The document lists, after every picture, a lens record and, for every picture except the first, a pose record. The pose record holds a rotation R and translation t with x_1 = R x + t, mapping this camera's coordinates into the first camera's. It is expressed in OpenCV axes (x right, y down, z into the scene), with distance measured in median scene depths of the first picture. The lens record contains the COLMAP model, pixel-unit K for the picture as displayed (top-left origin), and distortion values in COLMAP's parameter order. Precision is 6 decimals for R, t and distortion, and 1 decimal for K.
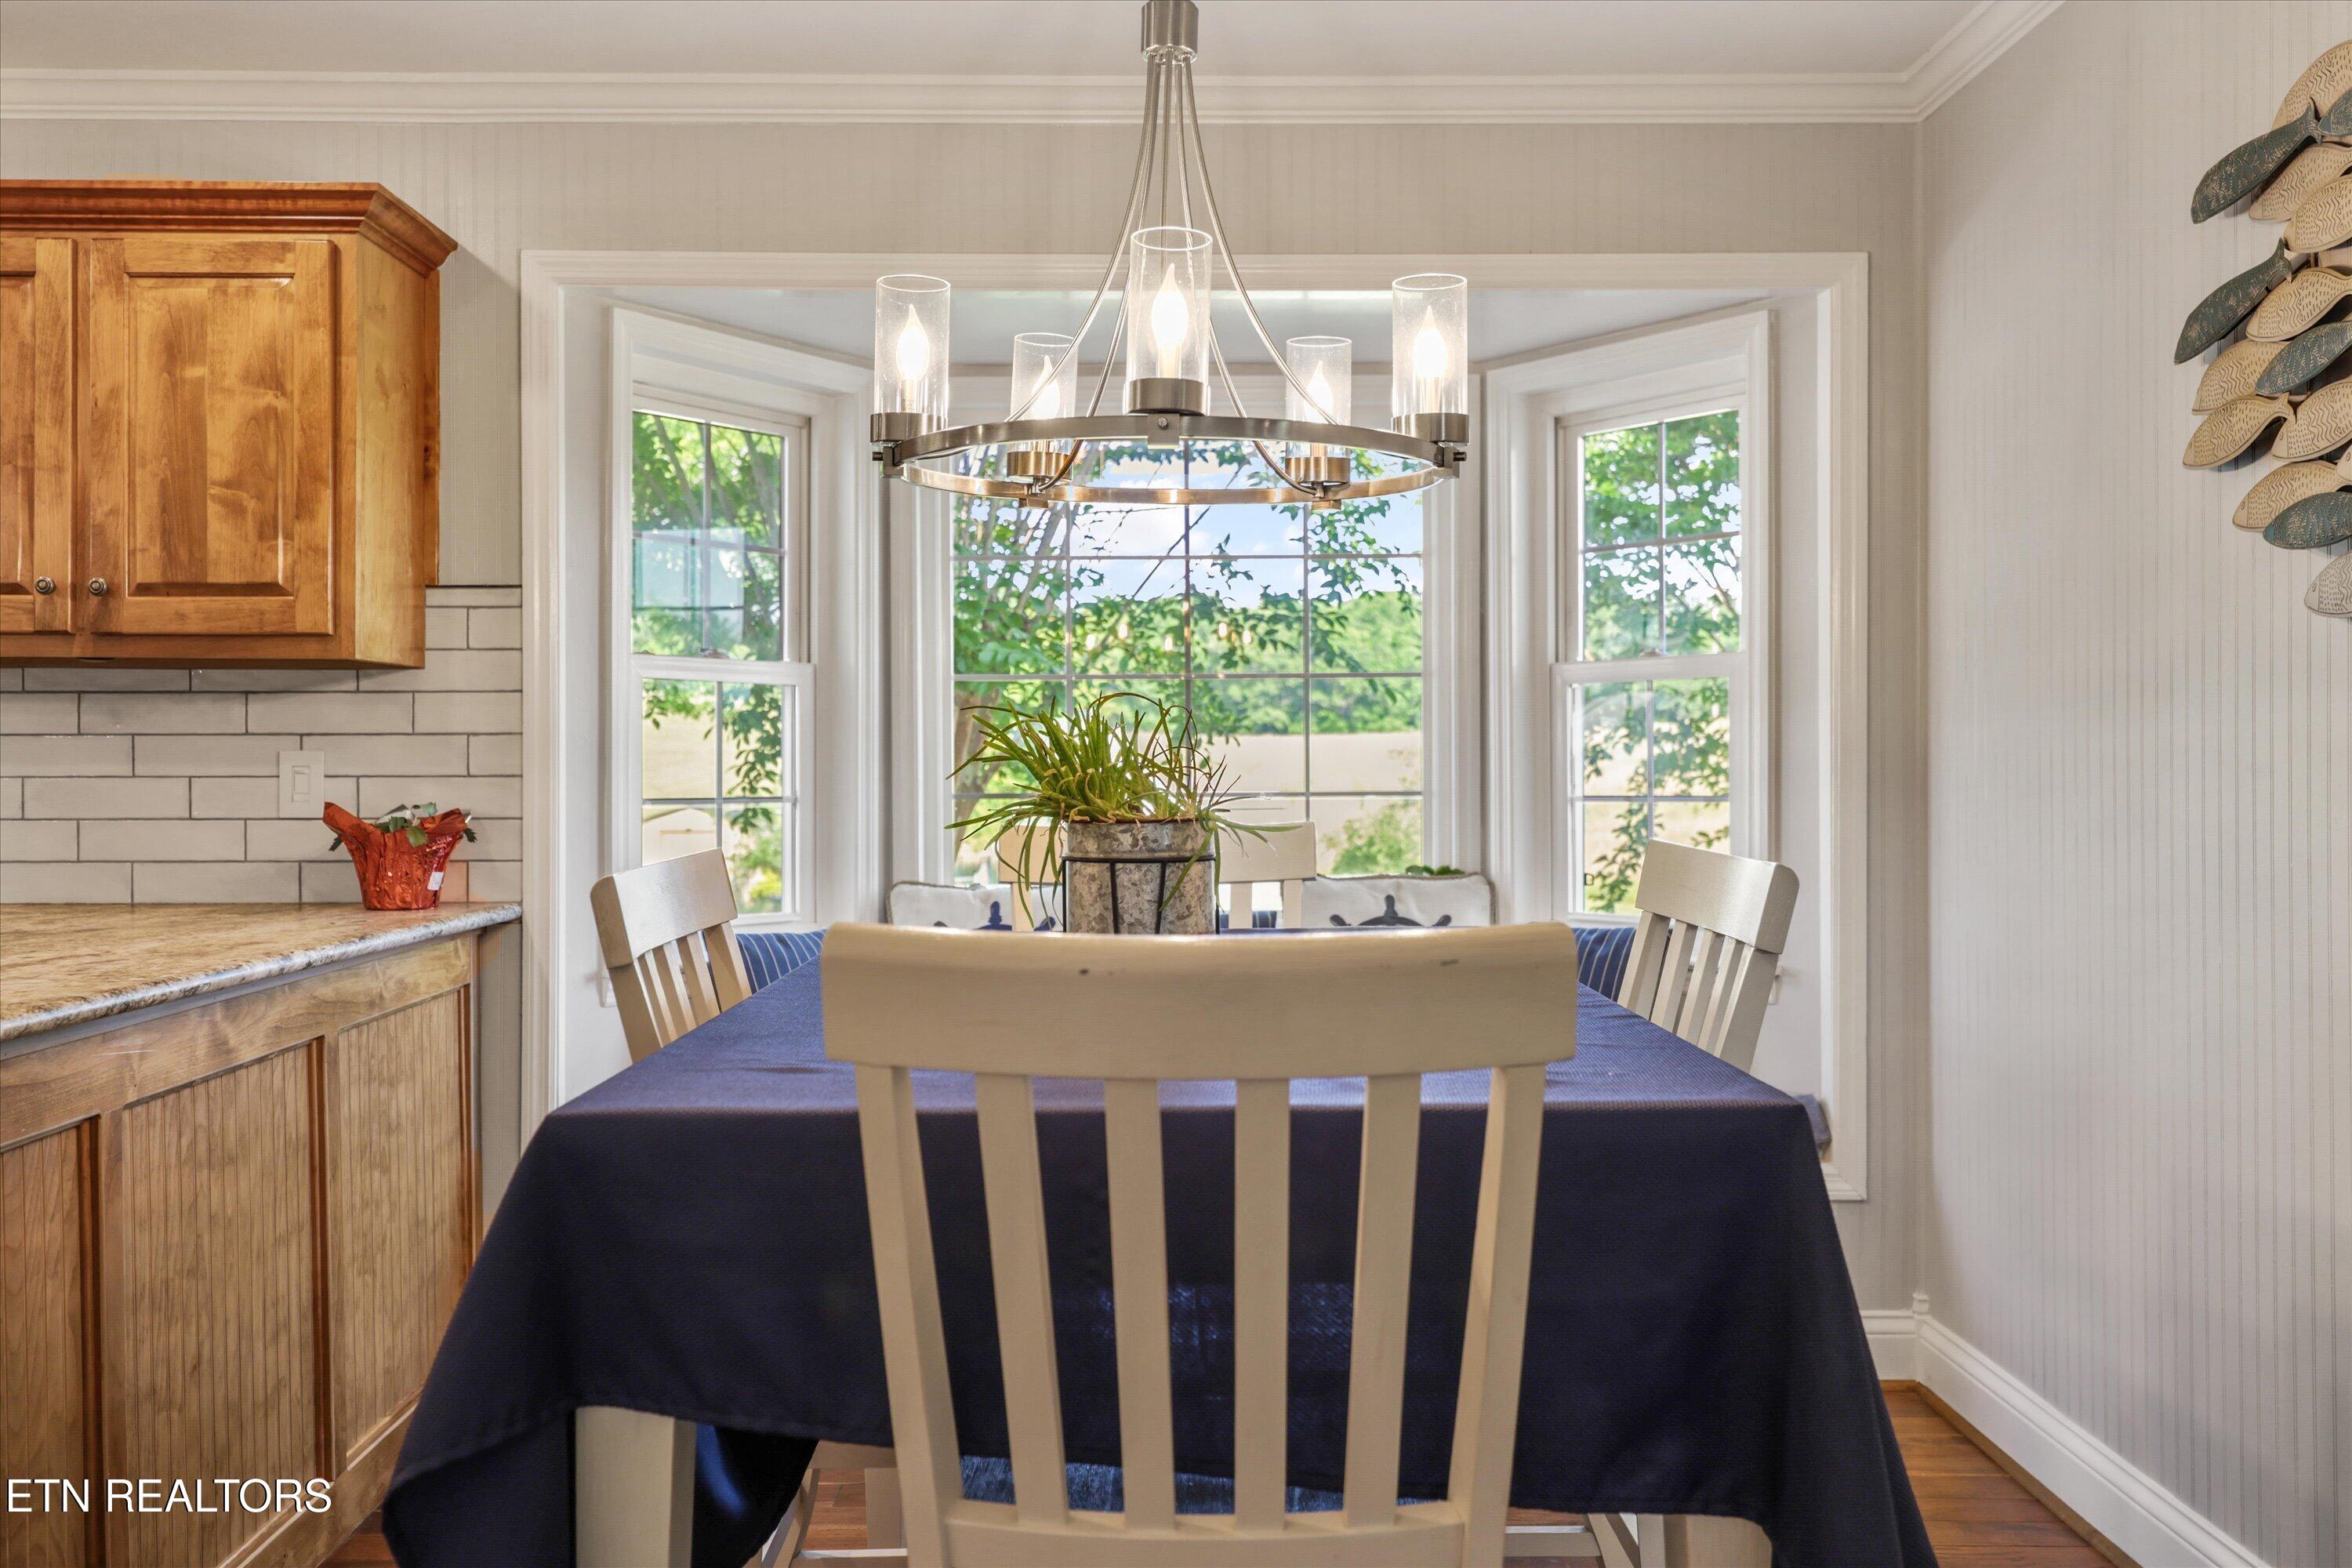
lens RADIAL K [[1933.1, 0, 1171.7], [0, 1933.1, 768.4], [0, 0, 1]] dist [-0.000190, 0.003390]
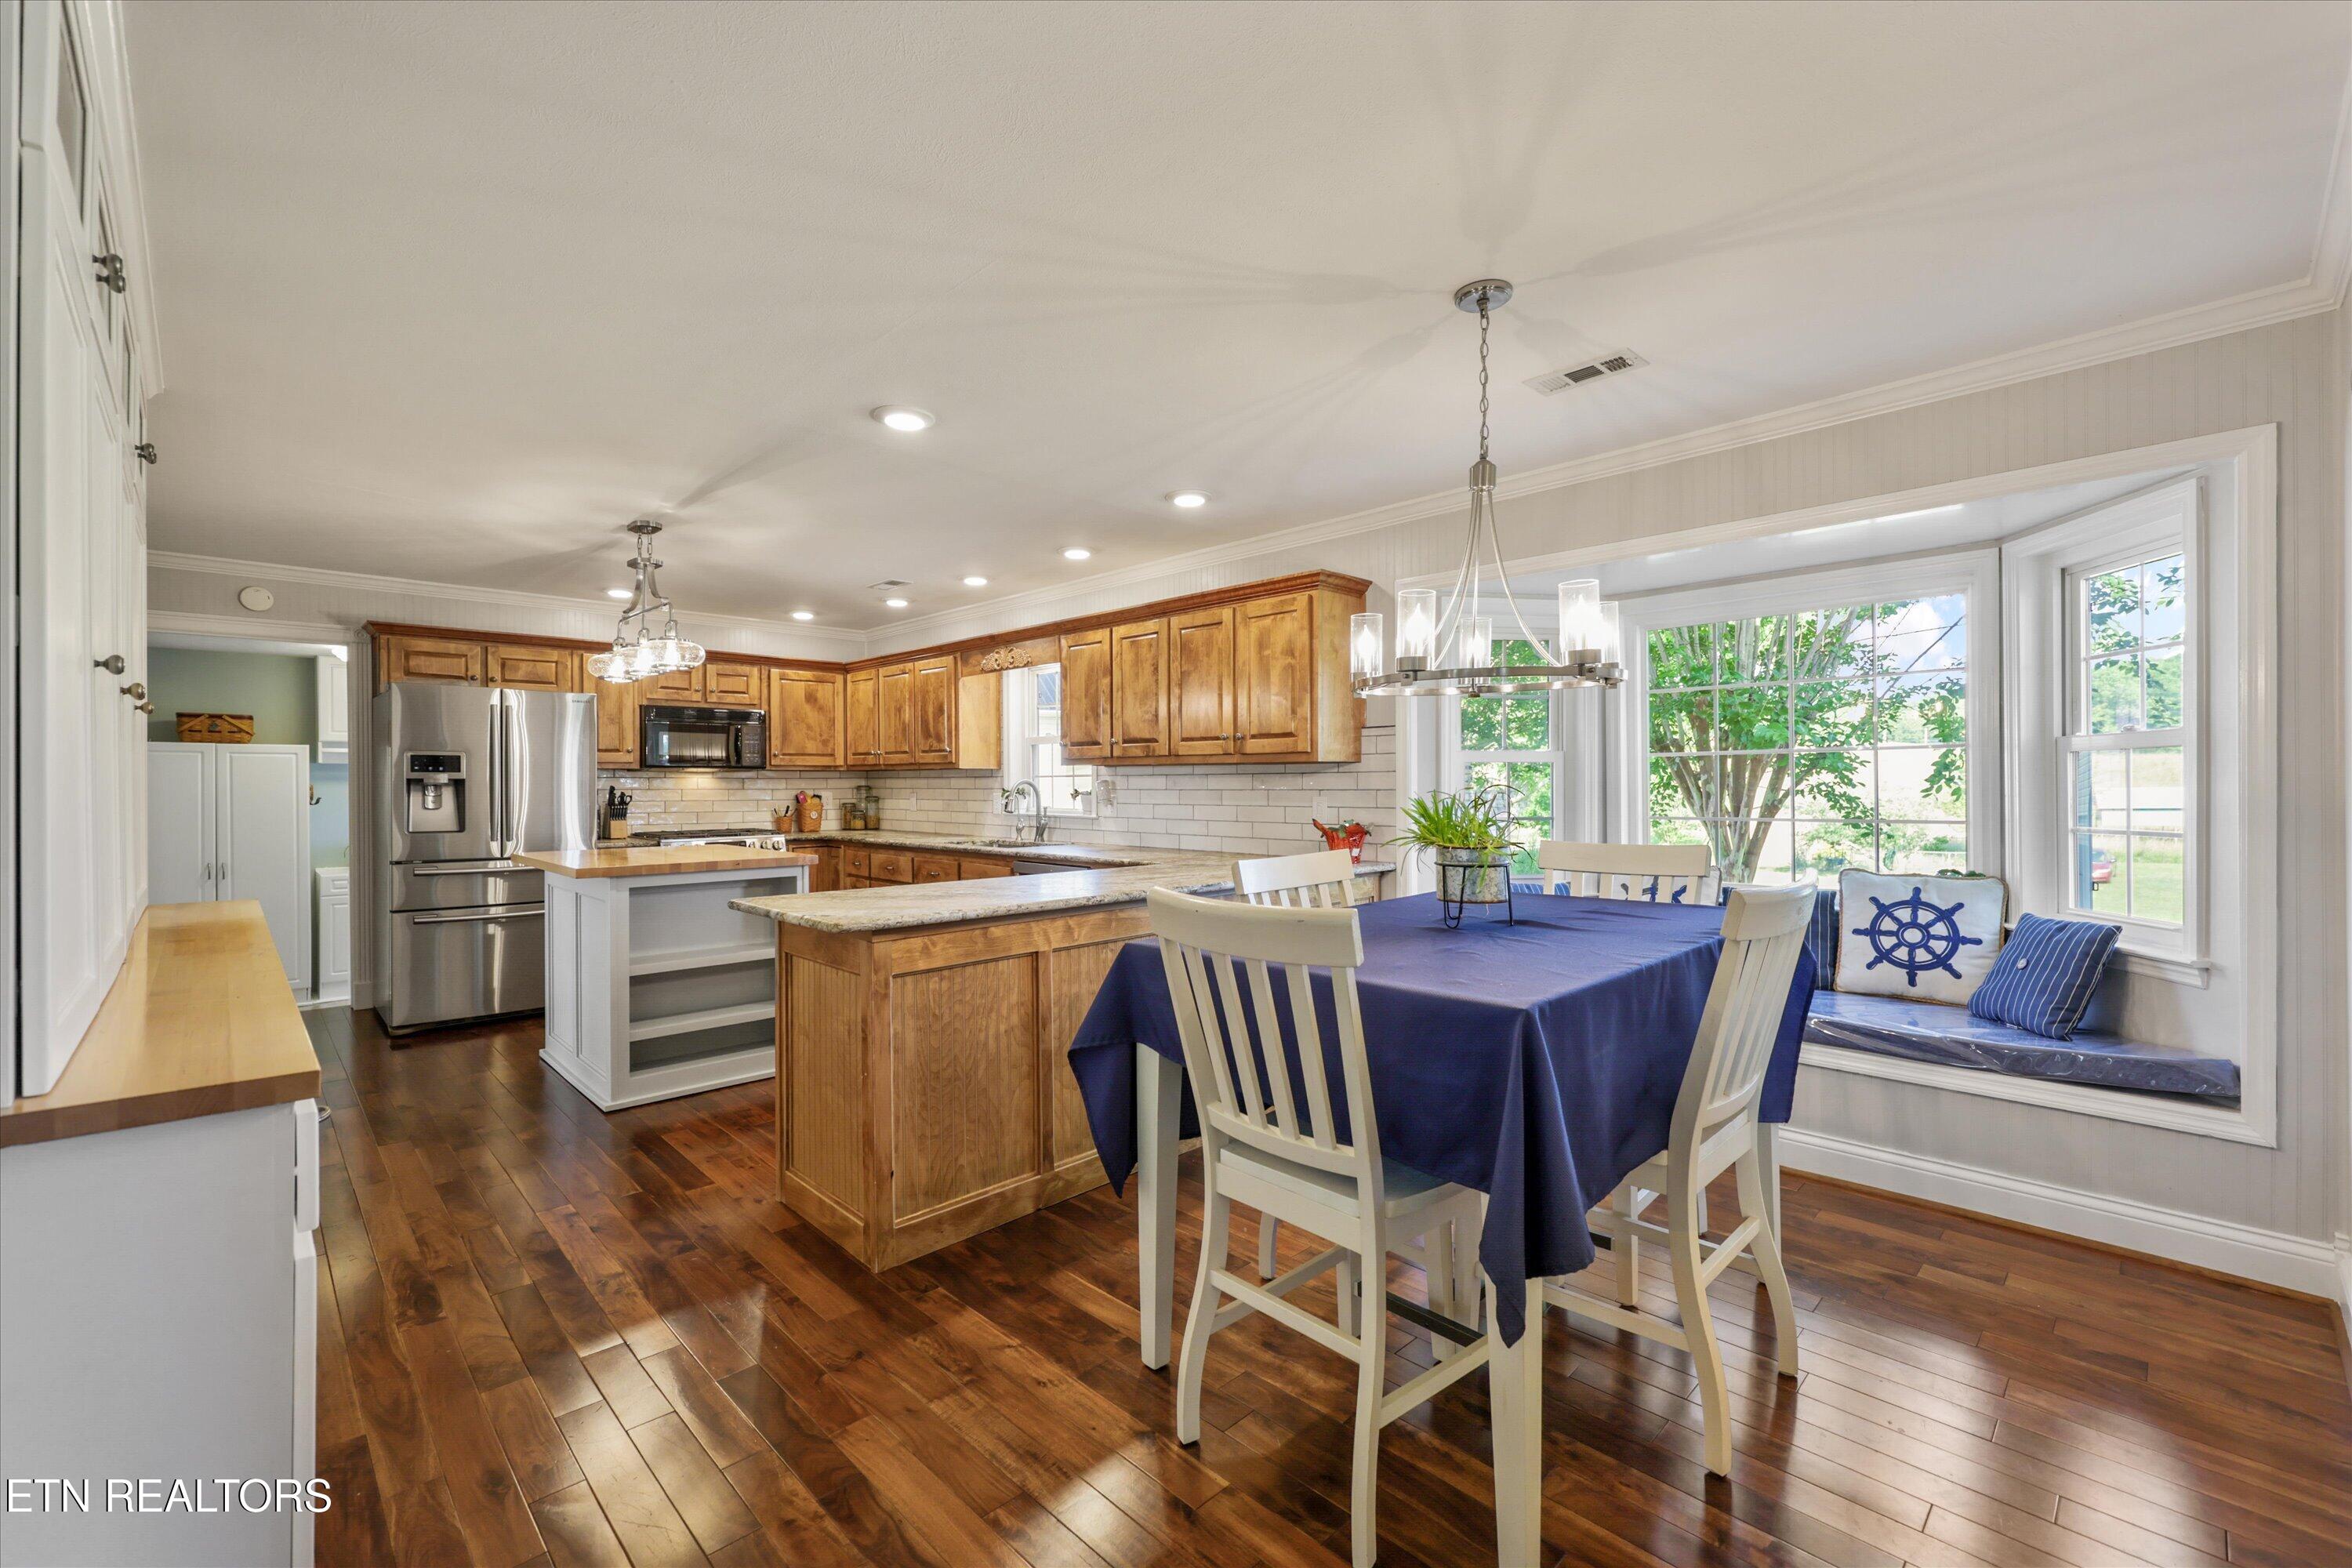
lens RADIAL K [[977.7, 0, 1173.7], [0, 977.7, 786.9], [0, 0, 1]] dist [-0.000018, -0.000302]
pose [[0.684359, -0.000245, -0.729145, 0.366477], [0.004968, 0.999978, 0.004328, -0.030412], [0.729129, -0.006584, 0.684345, 0.007870]]
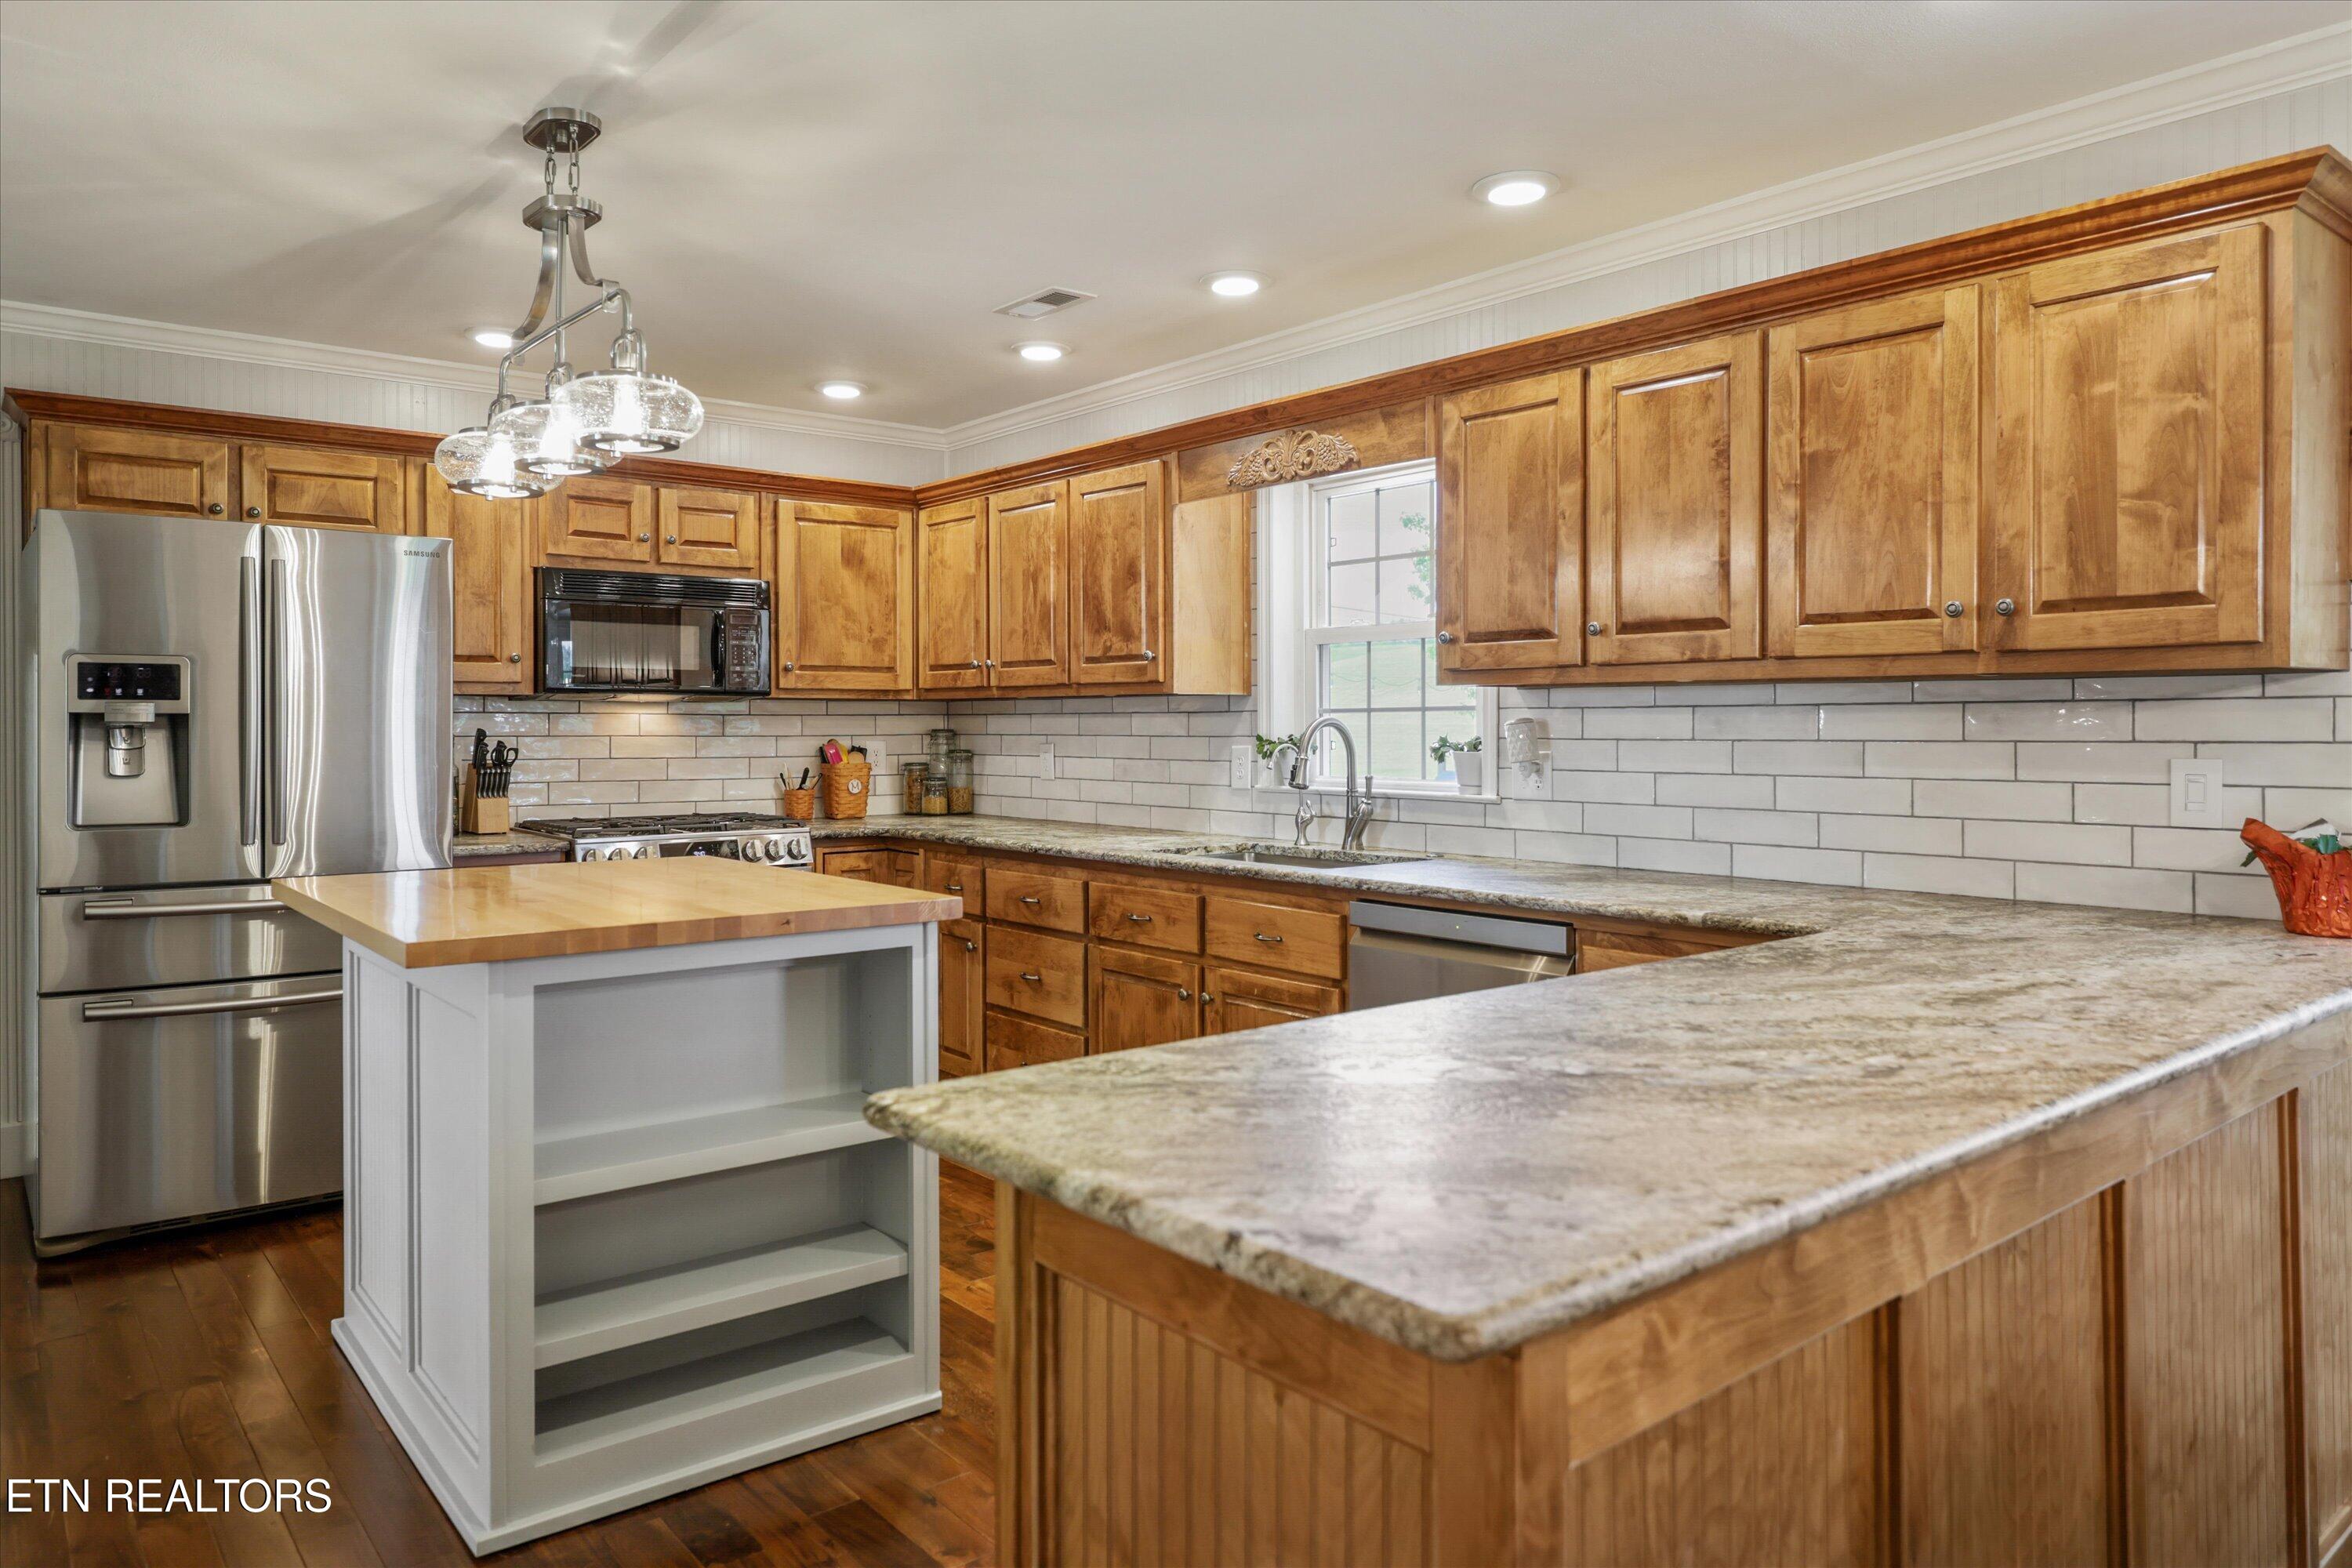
lens RADIAL K [[1515.6, 0, 1164.5], [0, 1515.6, 736.1], [0, 0, 1]] dist [-0.007316, -0.000216]
pose [[0.615444, 0.003152, -0.788174, -0.184873], [0.003410, 0.999972, 0.006661, -0.030255], [0.788173, -0.006787, 0.615416, 0.127533]]
